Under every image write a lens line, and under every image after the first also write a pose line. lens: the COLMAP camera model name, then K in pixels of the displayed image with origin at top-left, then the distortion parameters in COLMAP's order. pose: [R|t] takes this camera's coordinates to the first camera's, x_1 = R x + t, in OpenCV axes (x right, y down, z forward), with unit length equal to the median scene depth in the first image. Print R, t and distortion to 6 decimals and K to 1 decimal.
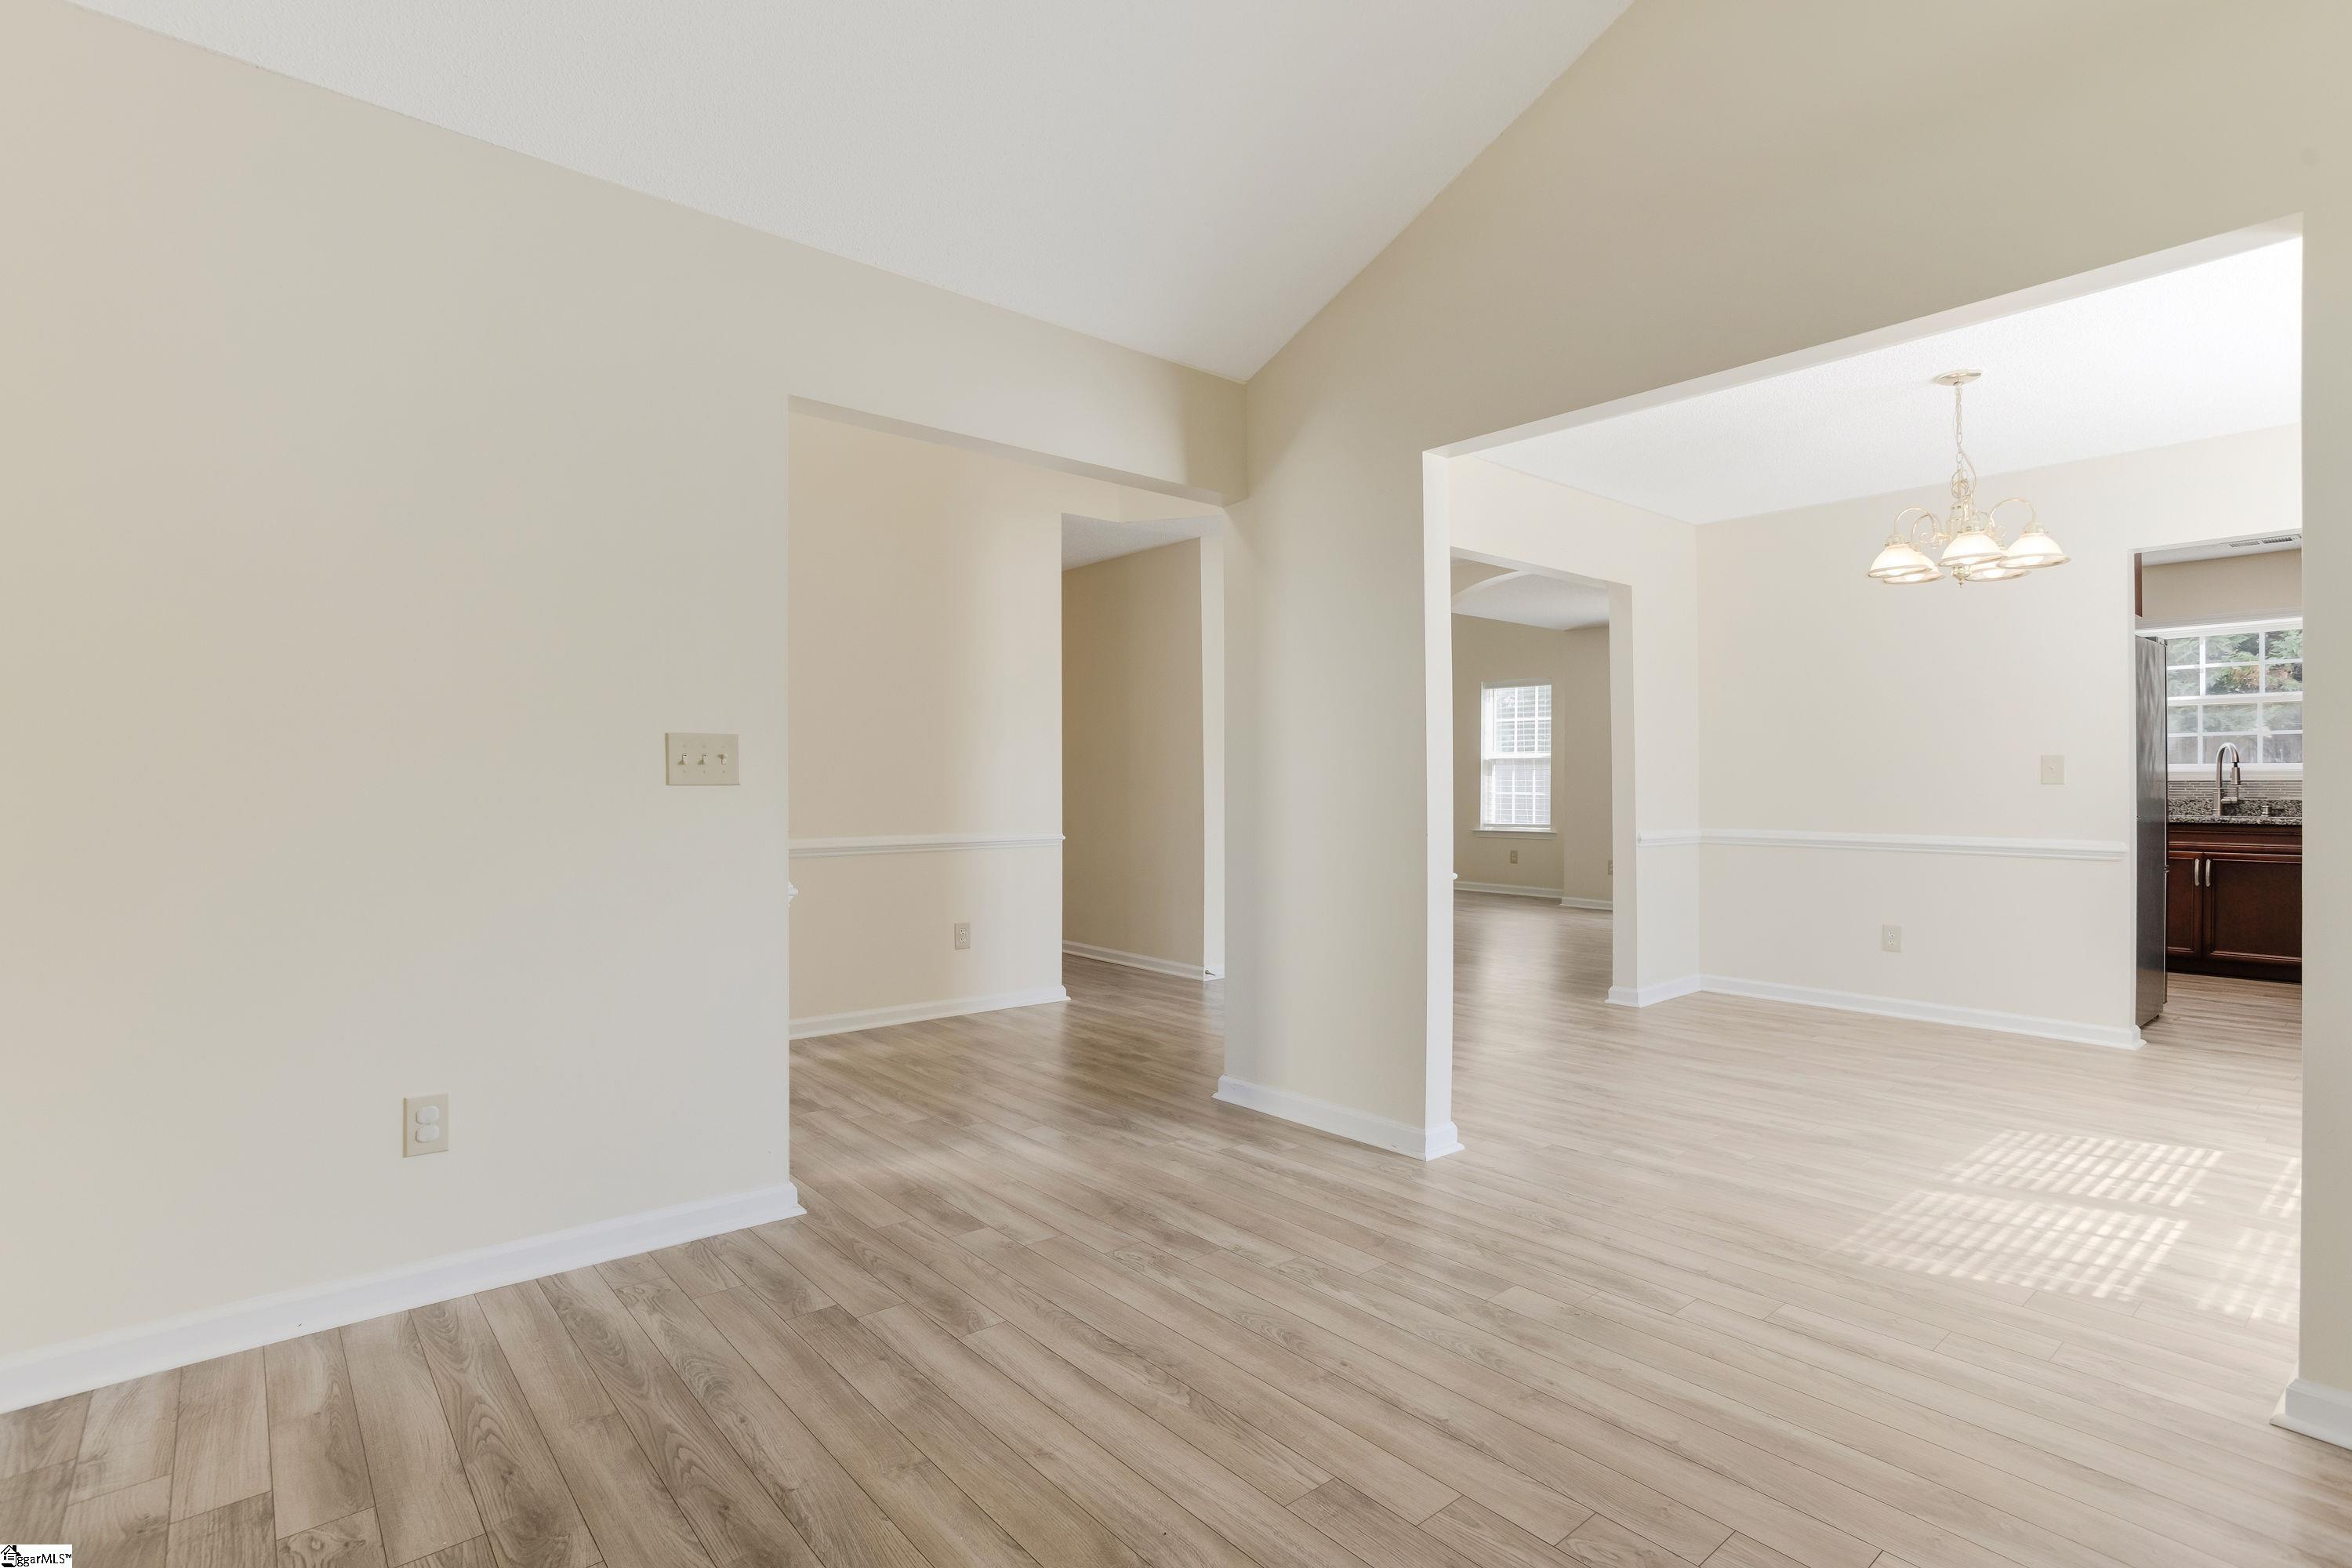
lens RADIAL K [[1134.2, 0, 1179.5], [0, 1134.2, 788.0], [0, 0, 1]] dist [-0.047102, 0.033107]
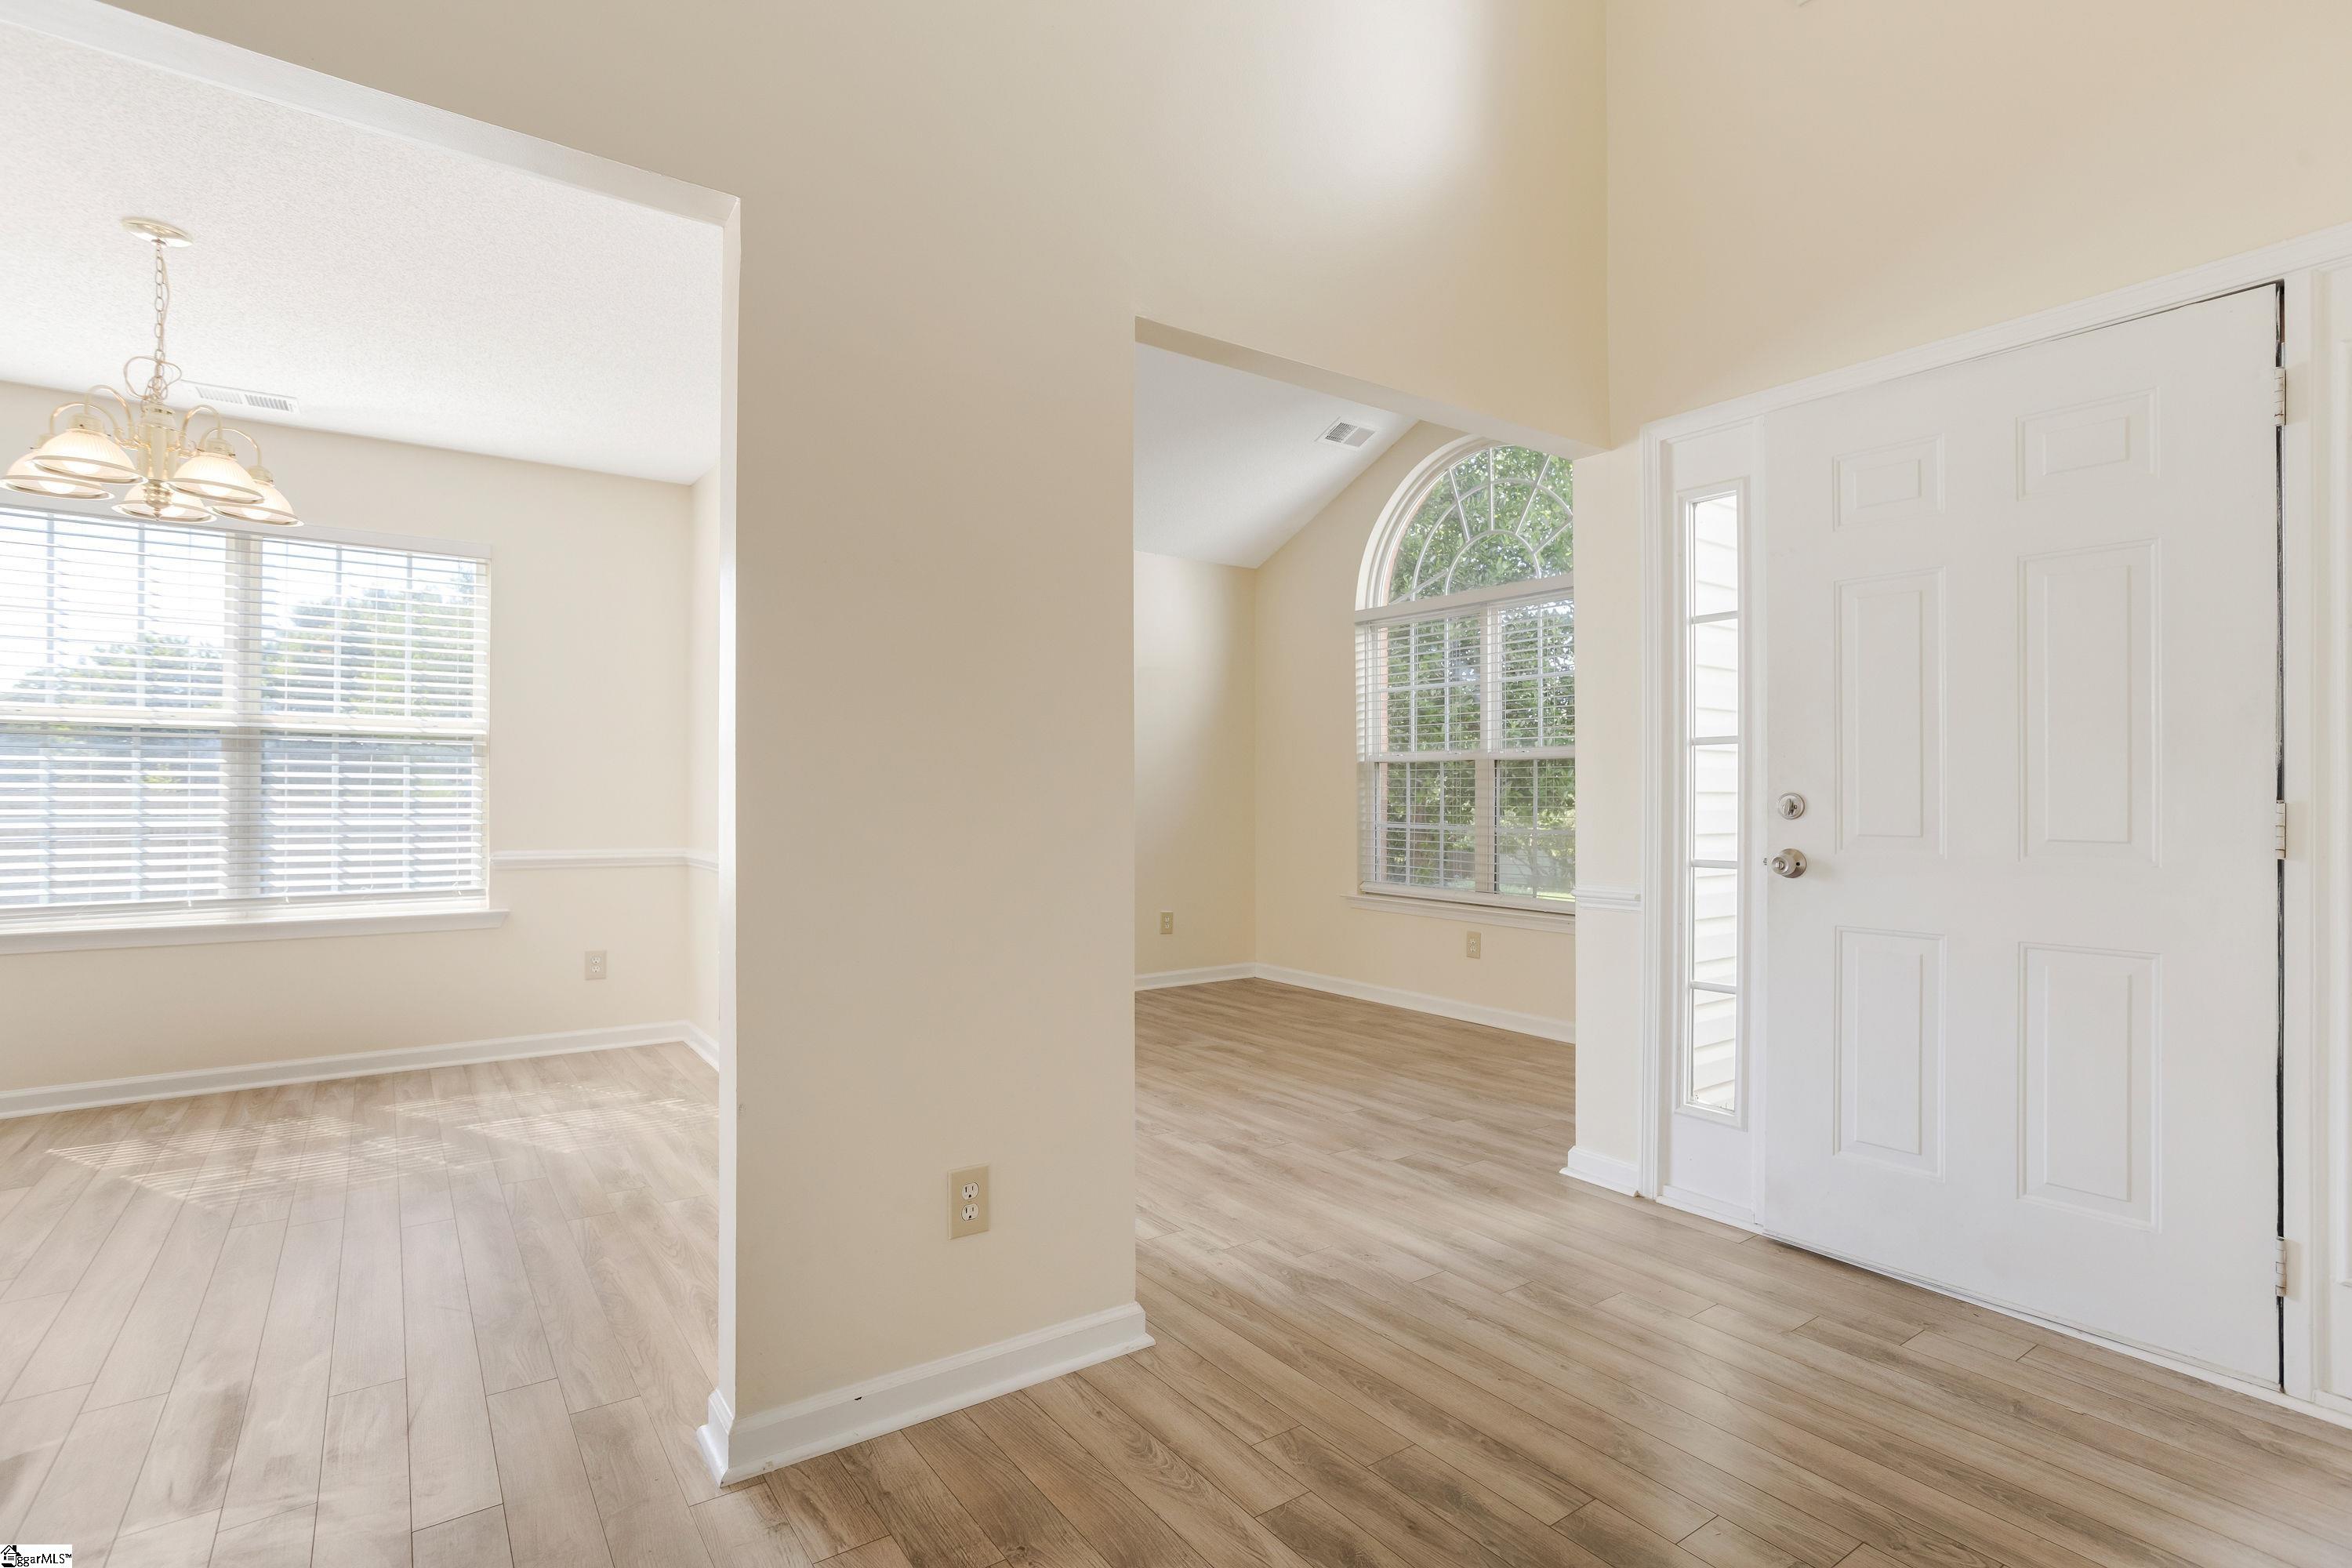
lens RADIAL K [[1134.2, 0, 1179.5], [0, 1134.2, 788.0], [0, 0, 1]] dist [-0.047102, 0.033107]
pose [[-0.996293, -0.002073, 0.085997, -0.048461], [-0.002247, 0.999996, -0.001929, -0.010799], [-0.085992, -0.002115, -0.996294, 2.416334]]
